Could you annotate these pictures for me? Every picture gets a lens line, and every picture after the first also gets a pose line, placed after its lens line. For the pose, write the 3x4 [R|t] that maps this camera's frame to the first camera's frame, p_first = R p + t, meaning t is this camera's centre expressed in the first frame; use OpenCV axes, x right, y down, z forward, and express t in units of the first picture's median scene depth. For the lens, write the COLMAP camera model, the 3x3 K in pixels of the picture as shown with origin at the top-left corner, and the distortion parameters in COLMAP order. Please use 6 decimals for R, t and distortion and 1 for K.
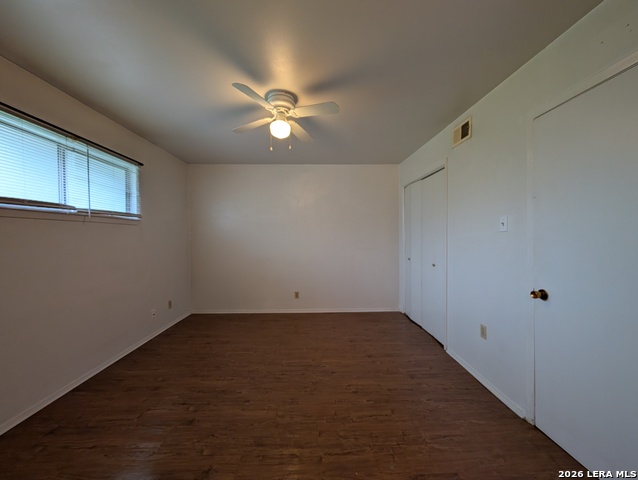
lens RADIAL K [[241.2, 0, 318.9], [0, 241.2, 244.8], [0, 0, 1]] dist [0.001942, 0.000169]
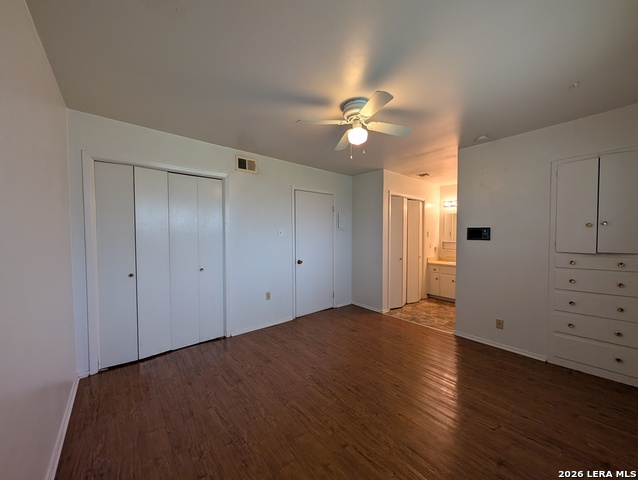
lens RADIAL K [[241.2, 0, 318.9], [0, 241.2, 236.8], [0, 0, 1]] dist [0.001942, 0.000169]
pose [[-0.634570, 0.000471, 0.772866, -0.749978], [0.030826, 0.999219, 0.024701, -0.074611], [-0.772251, 0.039499, -0.634089, 1.563861]]
